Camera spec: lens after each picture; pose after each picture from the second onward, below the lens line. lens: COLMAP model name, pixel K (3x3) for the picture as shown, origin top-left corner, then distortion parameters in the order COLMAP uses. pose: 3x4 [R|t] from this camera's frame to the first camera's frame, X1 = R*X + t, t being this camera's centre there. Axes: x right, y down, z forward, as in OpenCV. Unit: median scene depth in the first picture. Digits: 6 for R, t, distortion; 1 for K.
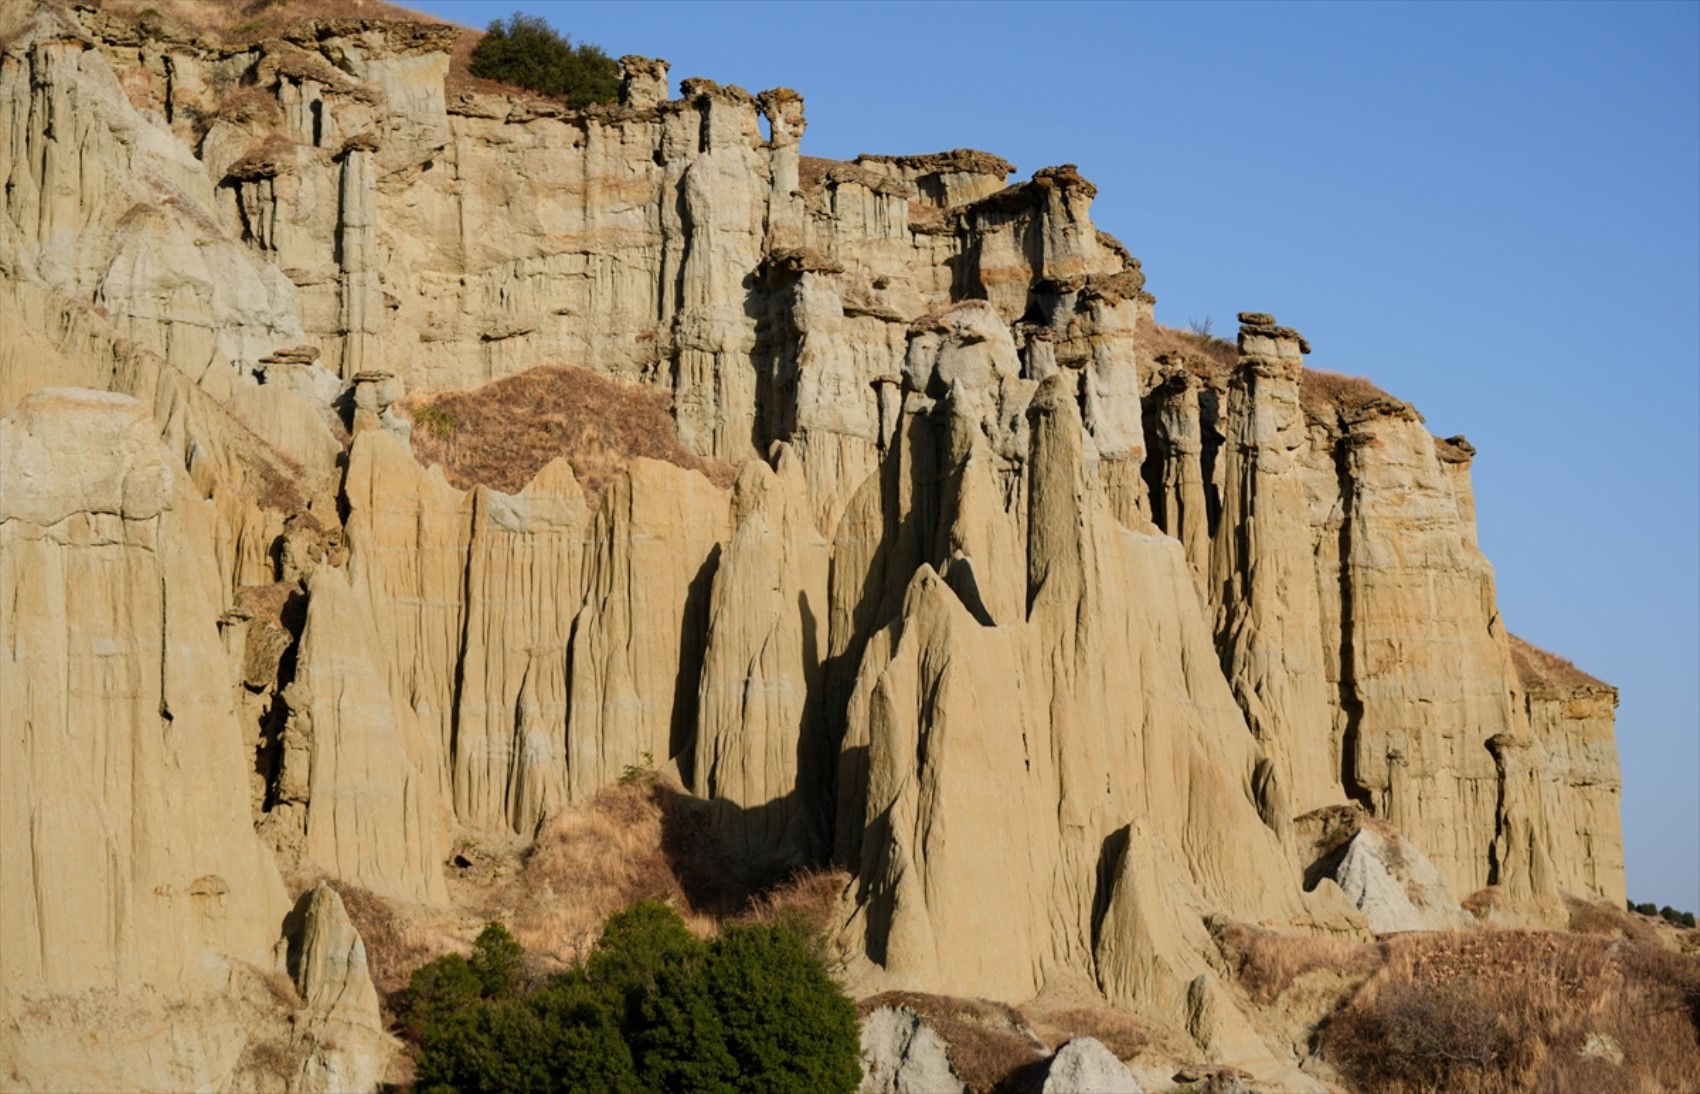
lens RADIAL K [[3679.8, 0, 853.6], [0, 3679.8, 510.7], [0, 0, 1]] dist [-0.268394, -0.017360]
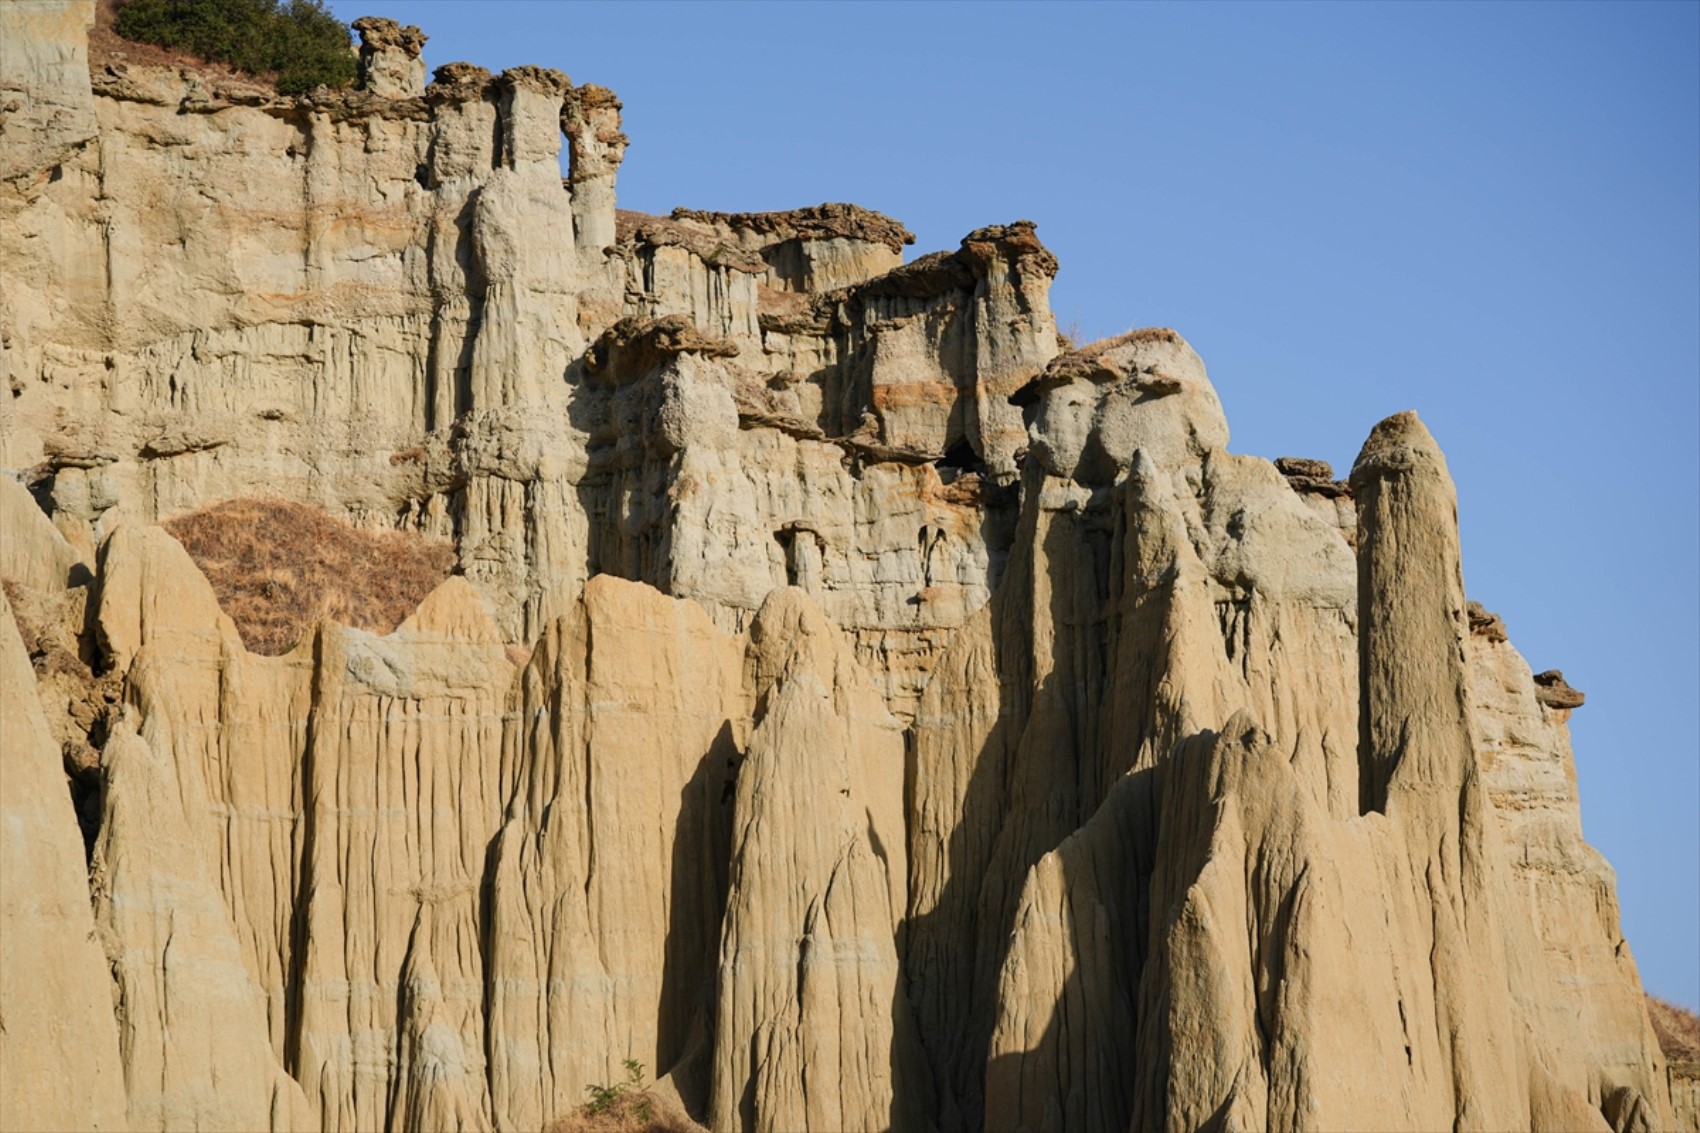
lens RADIAL K [[5216.4, 0, 828.2], [0, 5216.4, 603.4], [0, 0, 1]] dist [0.044692, 1.139420]
pose [[0.993206, 0.018309, 0.114917, -0.087255], [-0.011677, 0.998241, -0.058122, 0.028725], [-0.115779, 0.056385, 0.991673, 0.108776]]
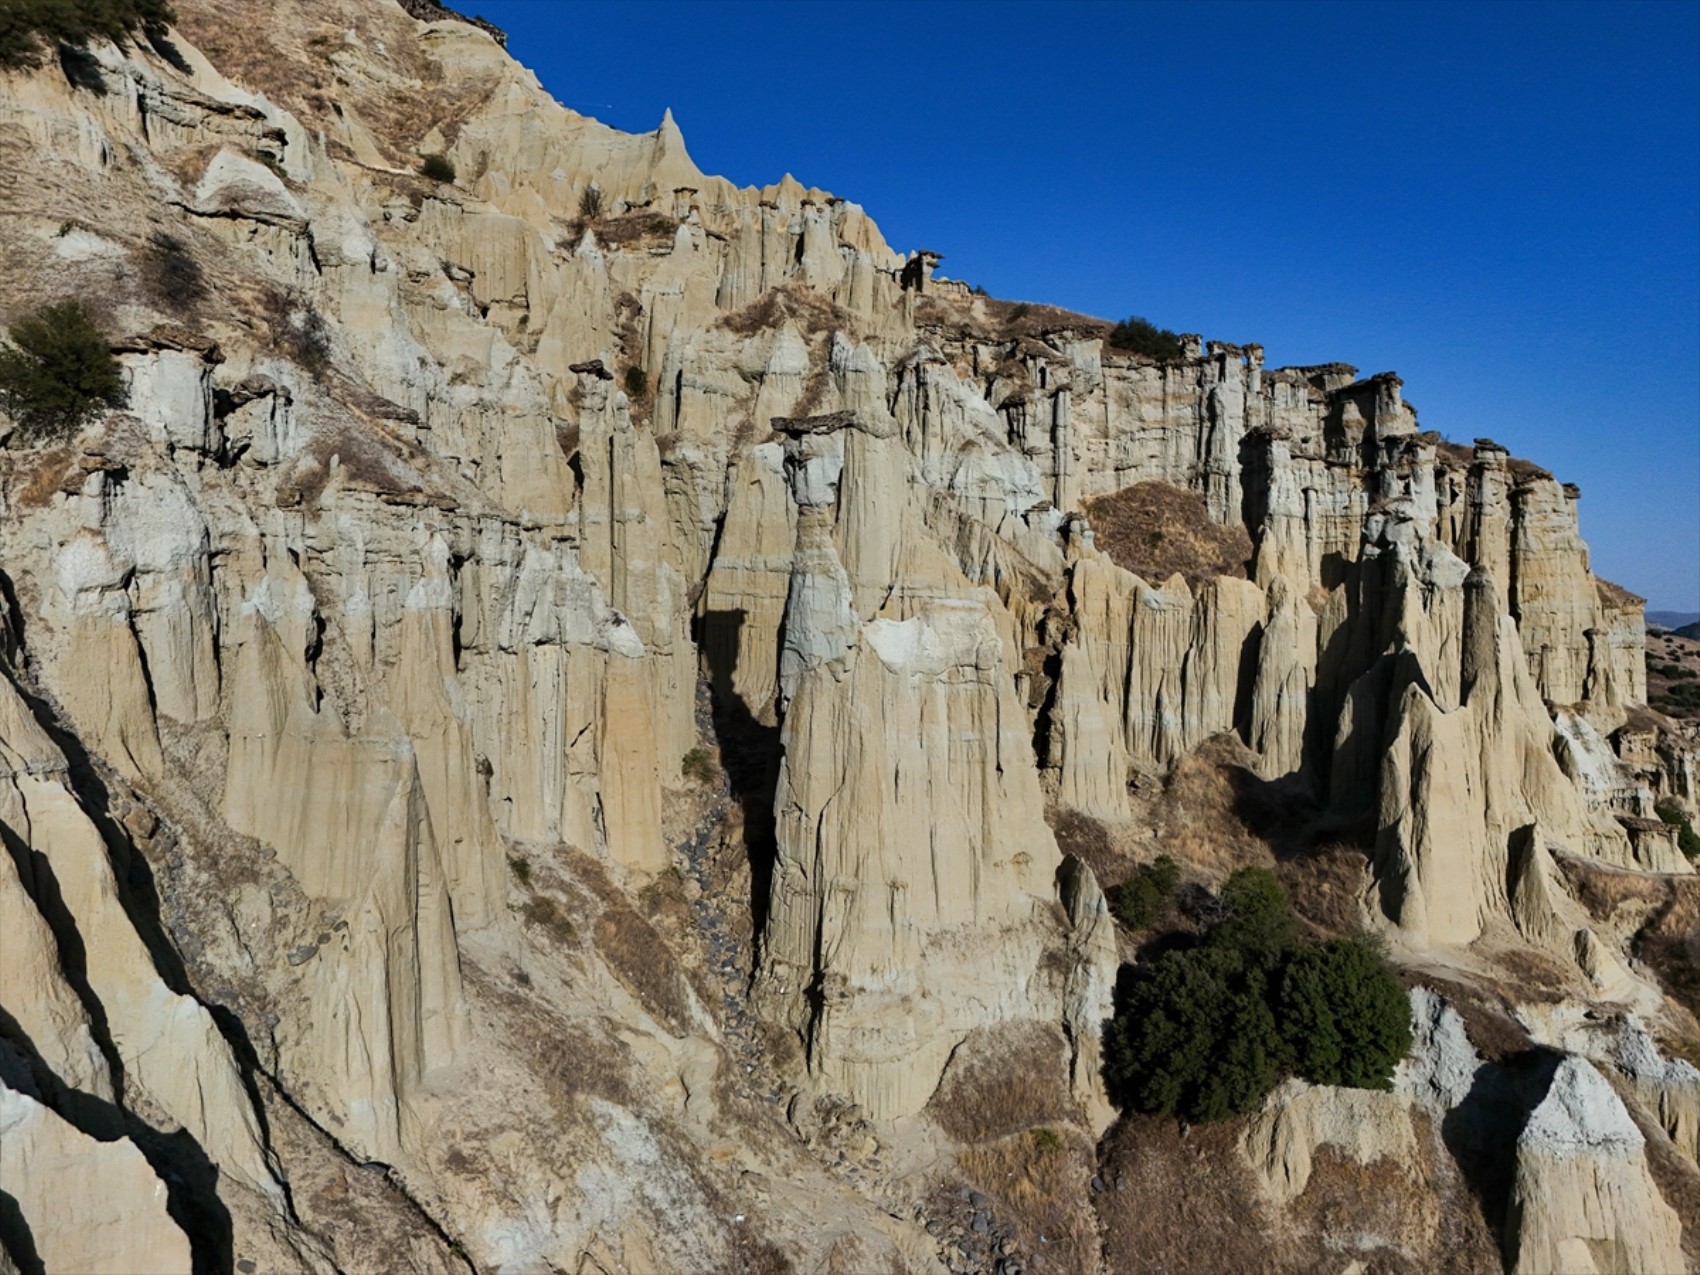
lens RADIAL K [[1257.3, 0, 850.0], [0, 1257.3, 637.5], [0, 0, 1]] dist [0.073667, -0.070395]
pose [[0.964000, 0.021657, -0.265019, -0.050900], [0.020060, 0.987914, 0.153698, -0.067530], [0.265144, -0.153481, 0.951915, 0.199844]]
